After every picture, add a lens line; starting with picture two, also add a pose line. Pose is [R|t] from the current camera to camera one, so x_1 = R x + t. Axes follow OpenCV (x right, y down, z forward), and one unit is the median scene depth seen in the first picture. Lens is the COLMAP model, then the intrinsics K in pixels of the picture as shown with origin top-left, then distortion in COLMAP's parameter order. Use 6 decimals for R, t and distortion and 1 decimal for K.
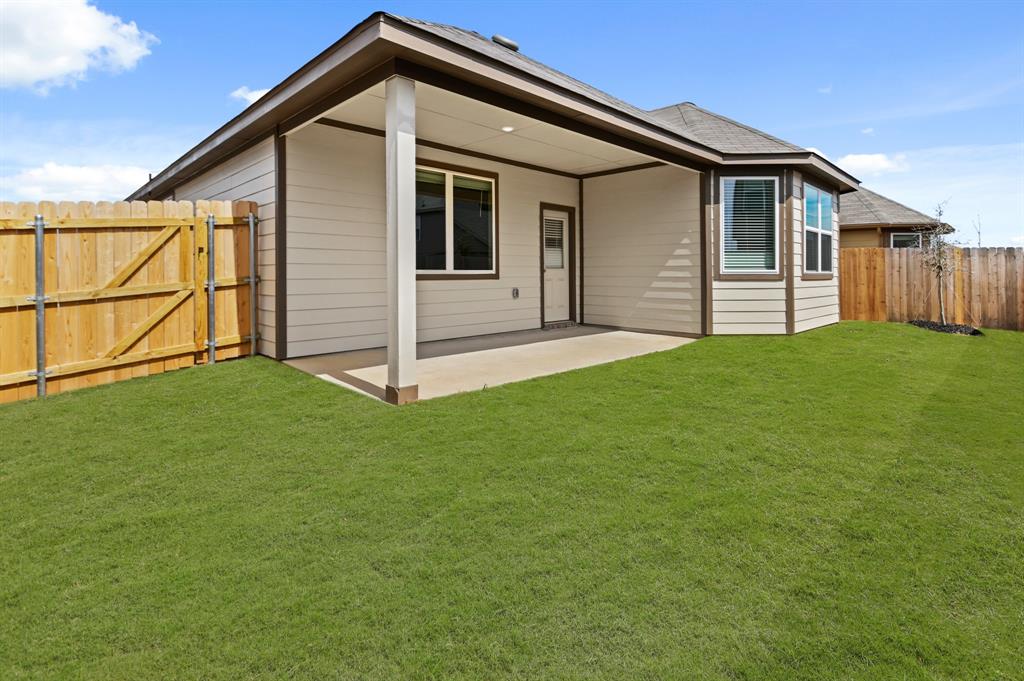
lens RADIAL K [[485.3, 0, 513.2], [0, 485.3, 264.0], [0, 0, 1]] dist [-0.005593, -0.001262]
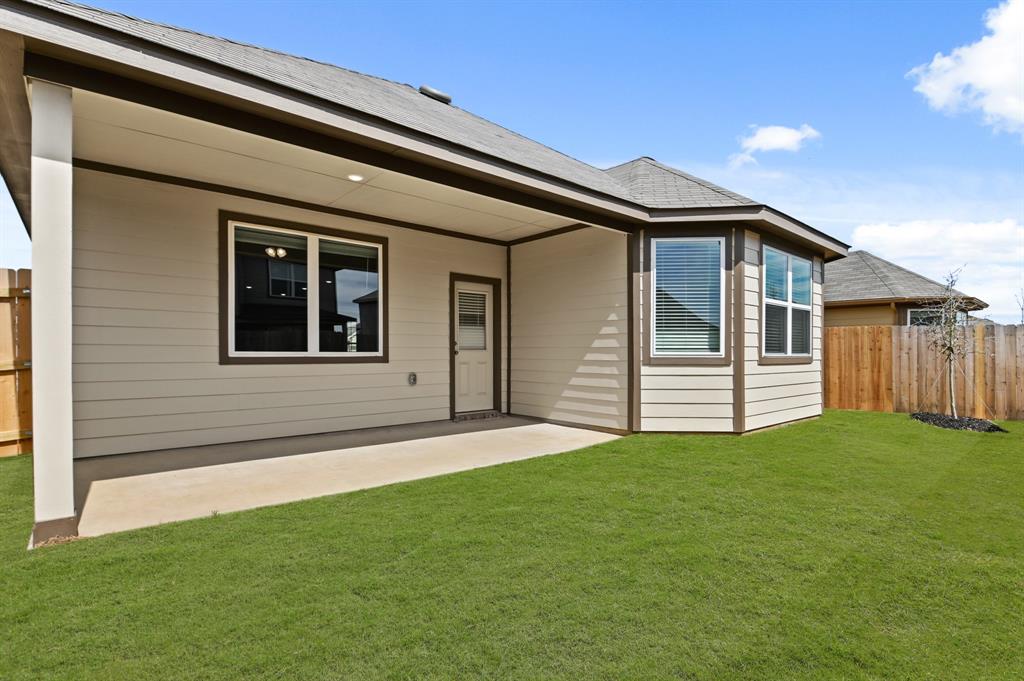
lens RADIAL K [[485.3, 0, 511.9], [0, 485.3, 346.2], [0, 0, 1]] dist [-0.005593, -0.001262]
pose [[0.998110, 0.001191, -0.061438, 0.229122], [-0.000867, 0.999986, 0.005295, -0.001971], [0.061443, -0.005232, 0.998097, 0.159389]]
